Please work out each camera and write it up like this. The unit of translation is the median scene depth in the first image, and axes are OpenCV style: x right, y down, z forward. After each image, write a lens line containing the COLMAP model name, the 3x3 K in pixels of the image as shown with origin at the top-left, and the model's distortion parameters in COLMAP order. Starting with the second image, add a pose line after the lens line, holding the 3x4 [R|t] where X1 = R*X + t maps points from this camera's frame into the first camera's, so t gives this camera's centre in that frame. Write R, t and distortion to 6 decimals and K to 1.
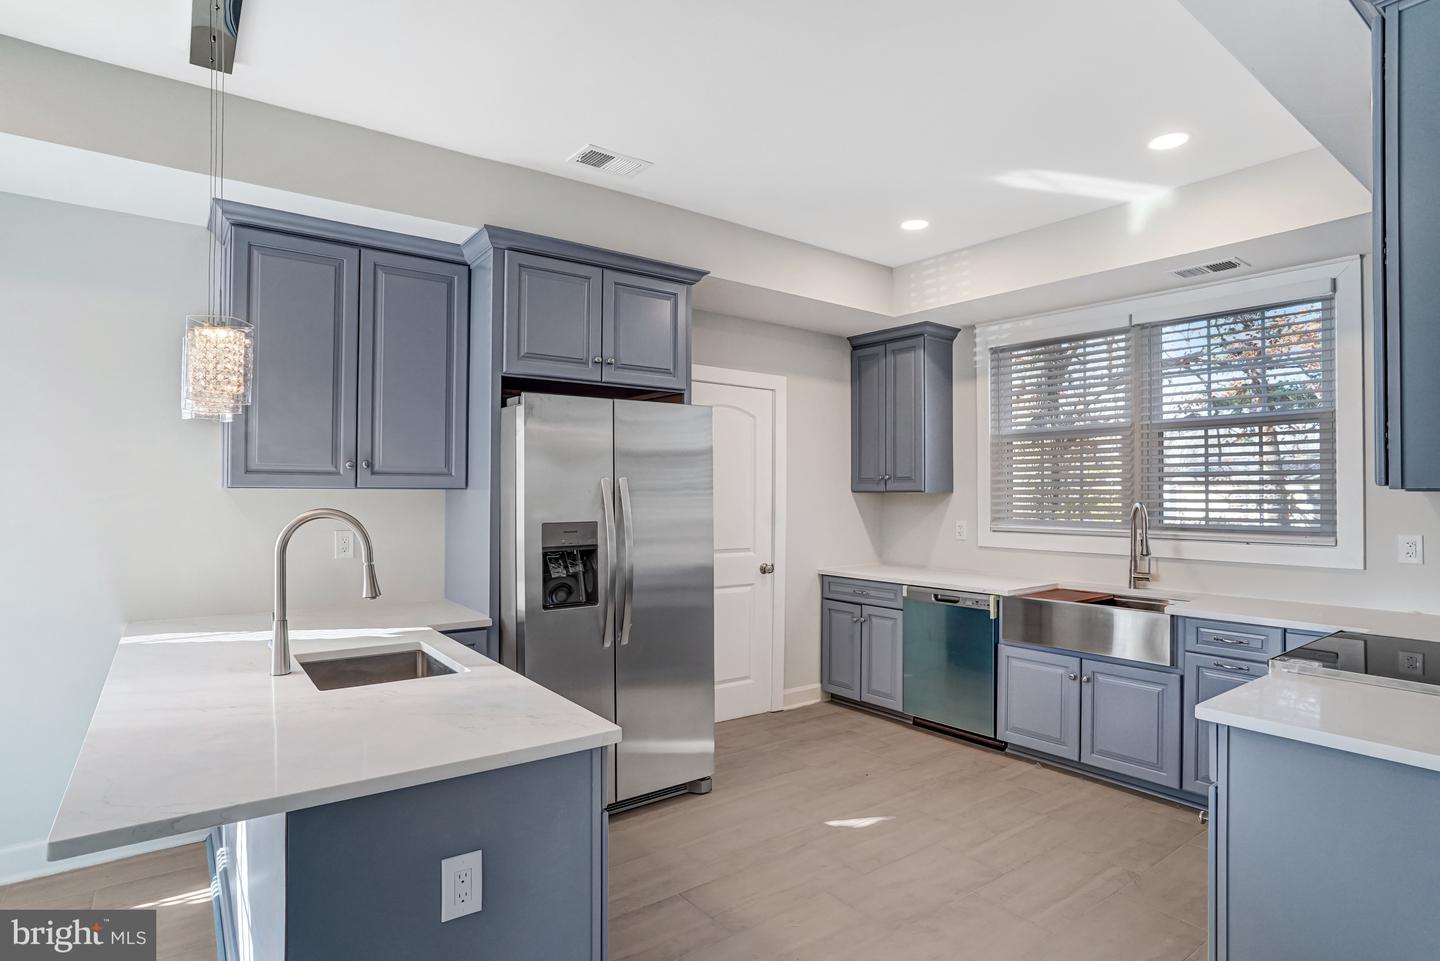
lens RADIAL K [[731.2, 0, 713.9], [0, 731.2, 485.2], [0, 0, 1]] dist [-0.079775, 0.038728]
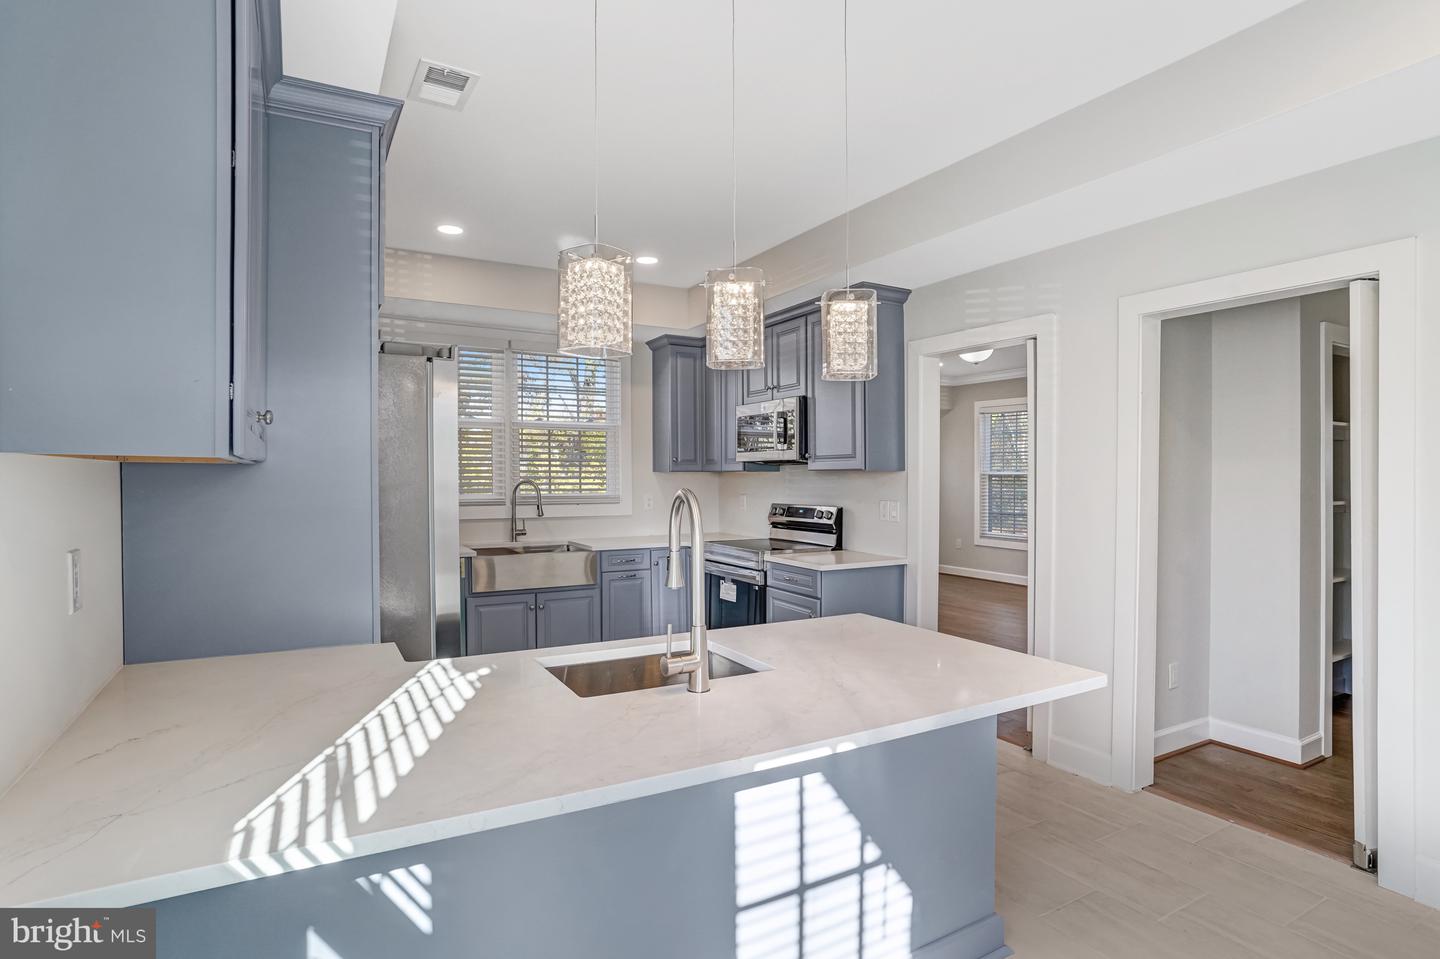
lens RADIAL K [[709.8, 0, 699.2], [0, 709.8, 471.9], [0, 0, 1]] dist [-0.079381, -0.000127]
pose [[0.152855, 0.003859, 0.988241, -0.724282], [-0.012703, 0.999917, -0.001940, 0.008715], [-0.988167, -0.012257, 0.152892, 0.461470]]
